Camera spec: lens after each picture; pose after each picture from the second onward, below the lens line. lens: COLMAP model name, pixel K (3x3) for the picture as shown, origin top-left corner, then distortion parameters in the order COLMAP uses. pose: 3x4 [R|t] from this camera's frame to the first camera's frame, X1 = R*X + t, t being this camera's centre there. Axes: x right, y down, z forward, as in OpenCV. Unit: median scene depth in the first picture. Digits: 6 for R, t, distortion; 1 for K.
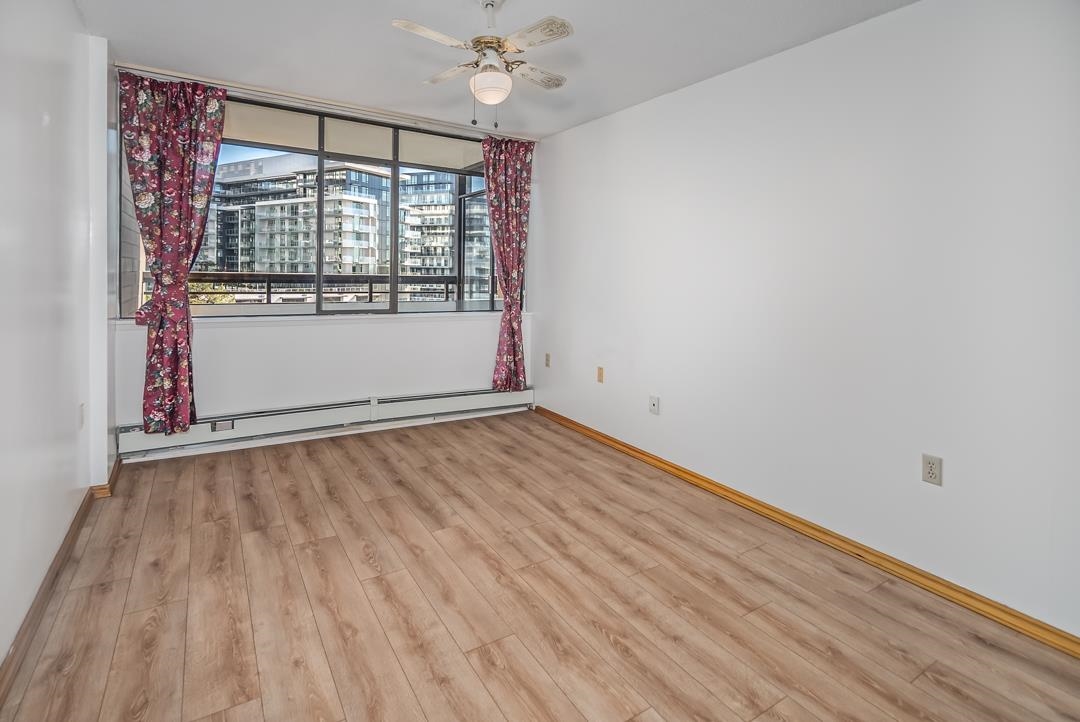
lens RADIAL K [[539.3, 0, 533.8], [0, 539.3, 278.6], [0, 0, 1]] dist [-0.002096, 0.000934]
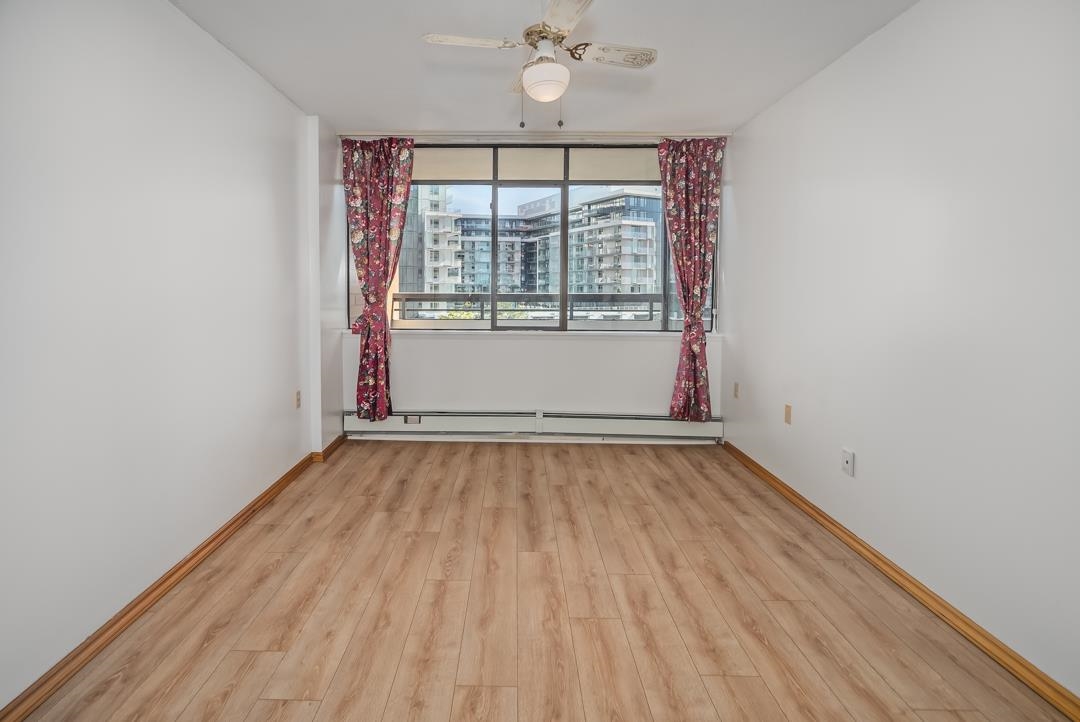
lens RADIAL K [[516.2, 0, 499.7], [0, 516.2, 309.7], [0, 0, 1]] dist [0.000444, 0.001317]
pose [[0.834316, 0.004616, -0.551268, 0.236834], [0.007590, 0.999774, 0.019858, 0.005788], [0.551235, -0.020752, 0.834092, 0.158048]]
